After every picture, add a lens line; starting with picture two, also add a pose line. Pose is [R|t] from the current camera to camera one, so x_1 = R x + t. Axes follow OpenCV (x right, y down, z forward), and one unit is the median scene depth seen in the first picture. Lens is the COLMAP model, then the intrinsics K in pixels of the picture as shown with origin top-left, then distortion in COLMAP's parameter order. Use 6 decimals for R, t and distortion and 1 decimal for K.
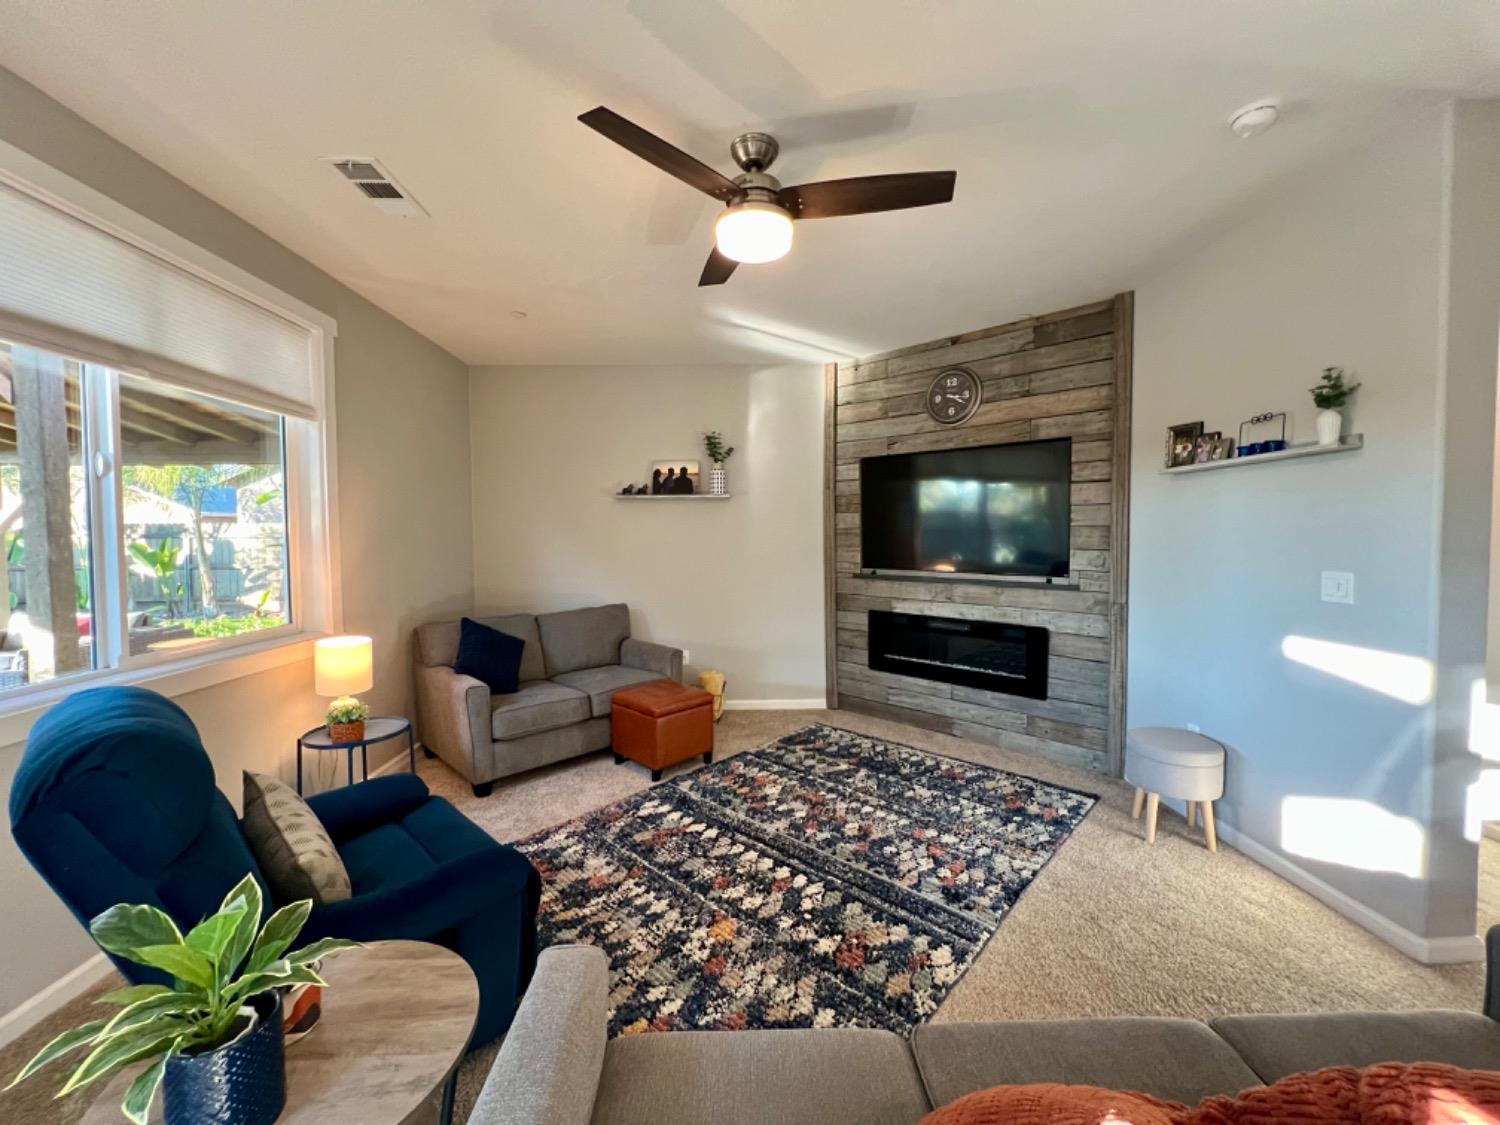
lens RADIAL K [[600.4, 0, 746.0], [0, 600.4, 557.1], [0, 0, 1]] dist [-0.002997, -0.000425]
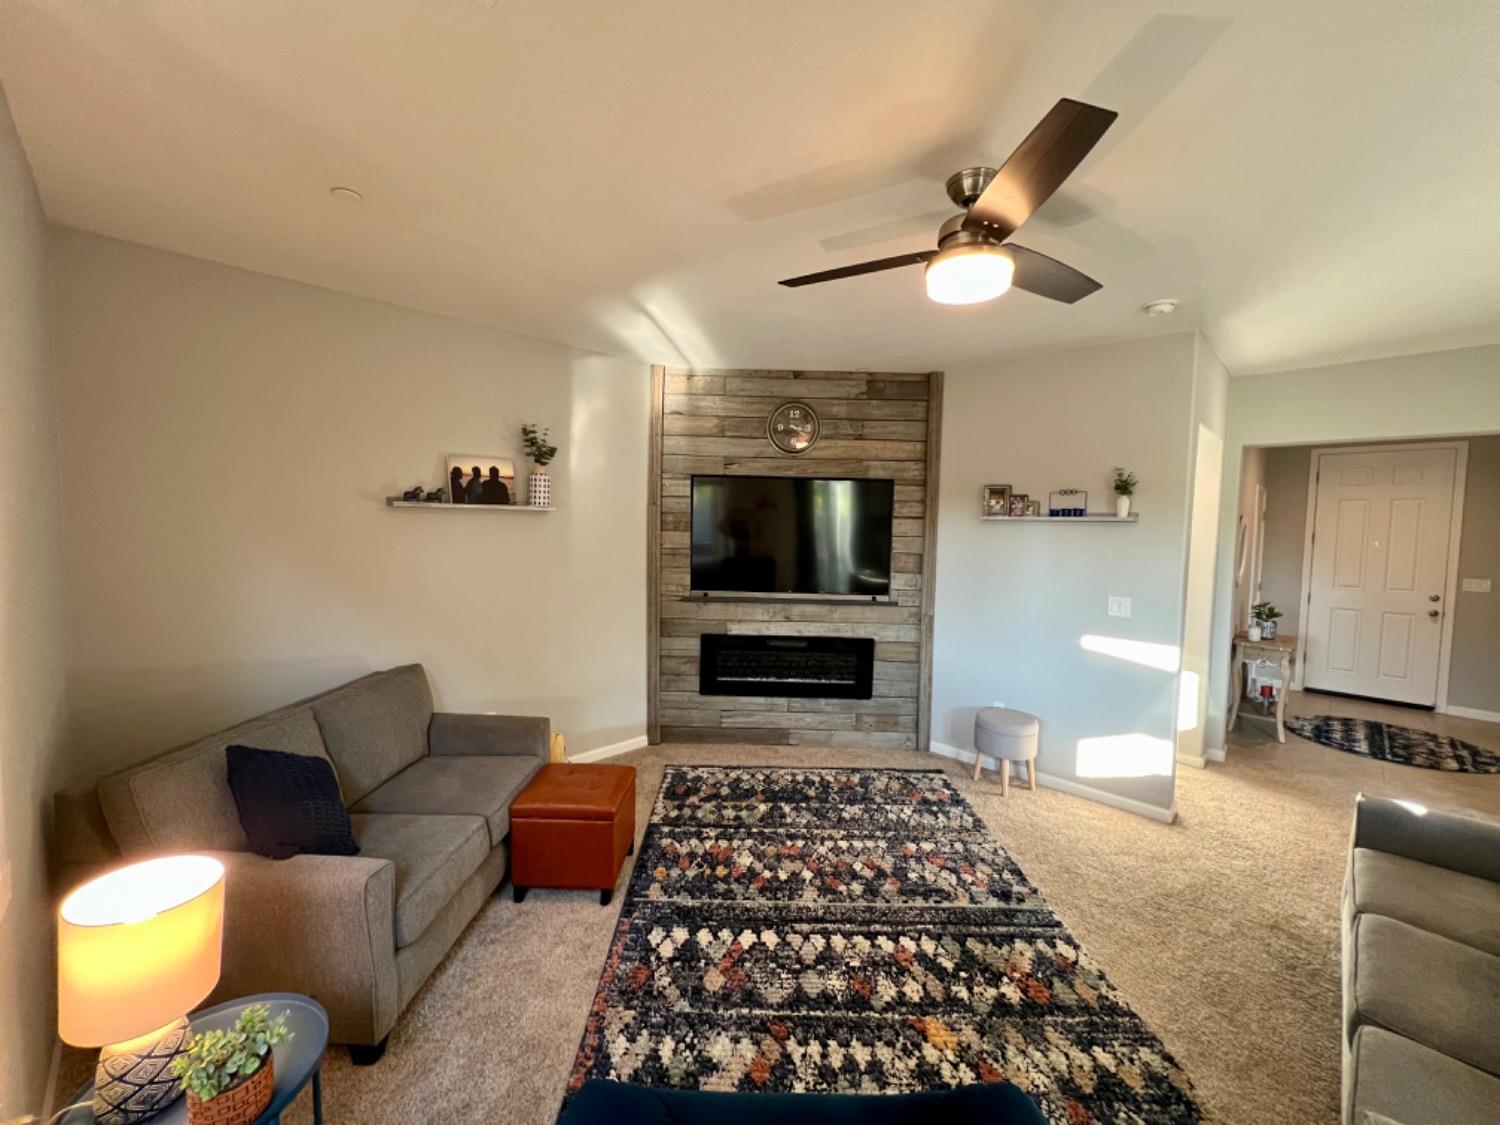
lens RADIAL K [[600.4, 0, 747.1], [0, 600.4, 557.2], [0, 0, 1]] dist [-0.002997, -0.000425]
pose [[0.723853, -0.019305, 0.689684, -0.519798], [0.000814, 0.999632, 0.027127, -0.078799], [-0.689953, -0.019075, 0.723602, 0.333564]]
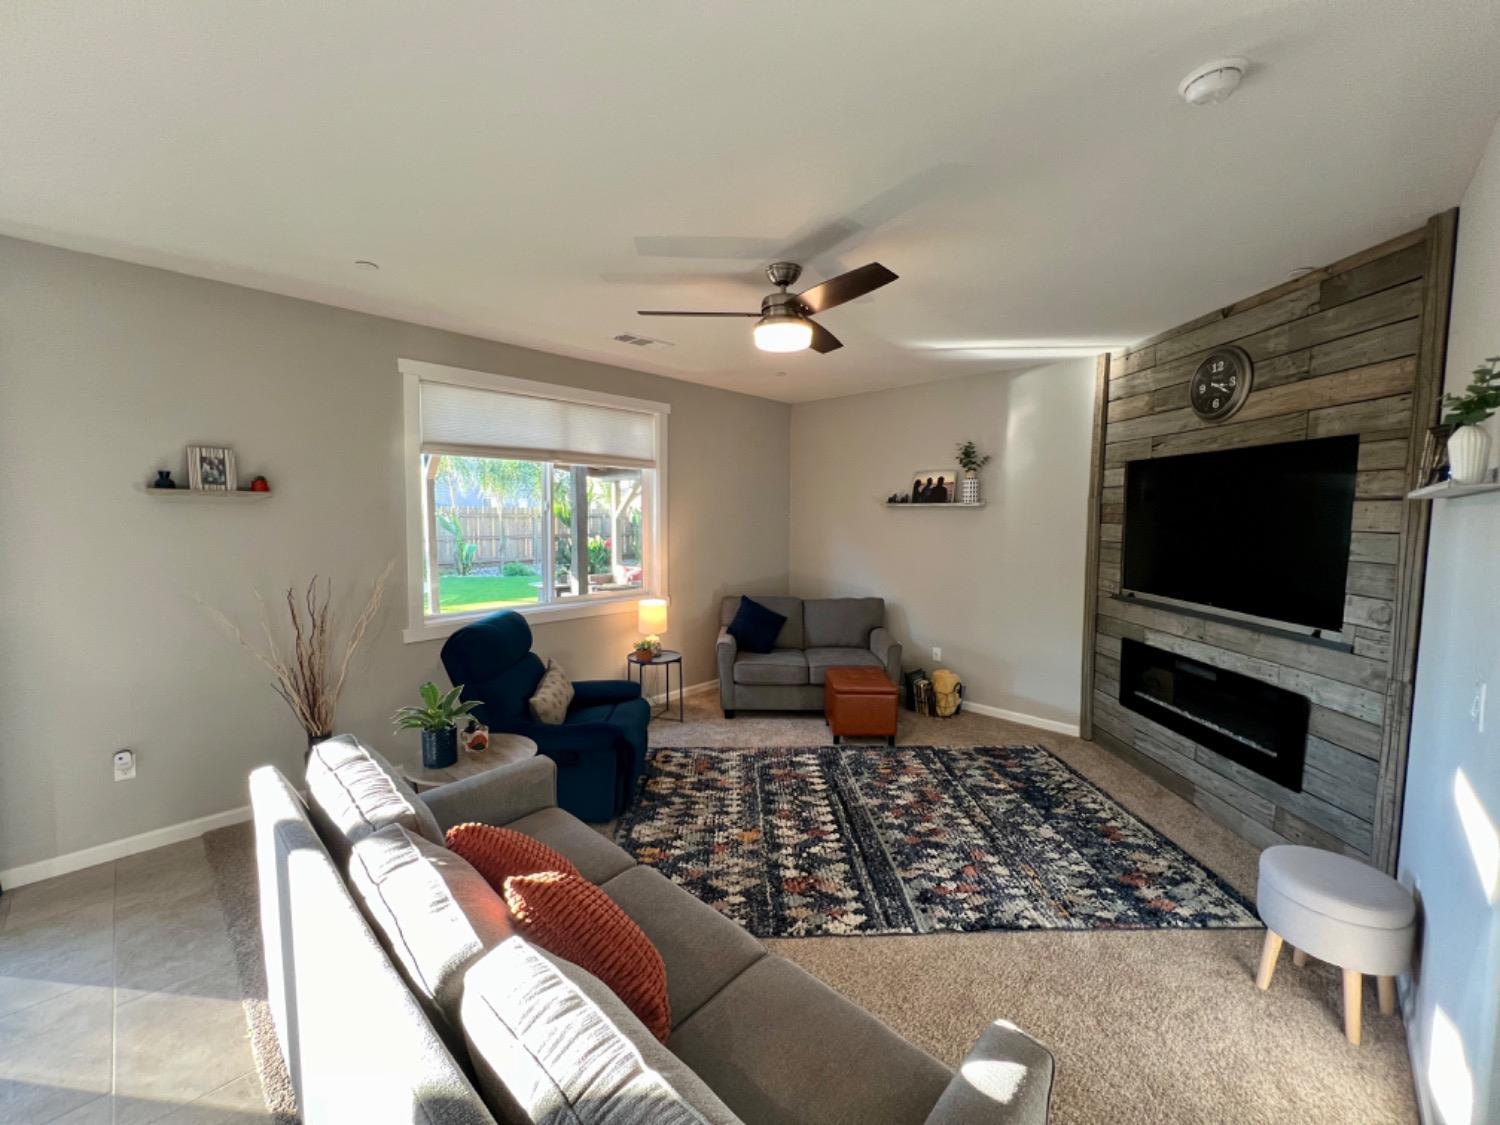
lens RADIAL K [[600.4, 0, 743.4], [0, 600.4, 556.9], [0, 0, 1]] dist [-0.002997, -0.000425]
pose [[0.704173, 0.064682, -0.707076, 0.550343], [-0.038645, 0.997857, 0.052796, -0.068113], [0.708976, -0.009853, 0.705164, -0.003130]]
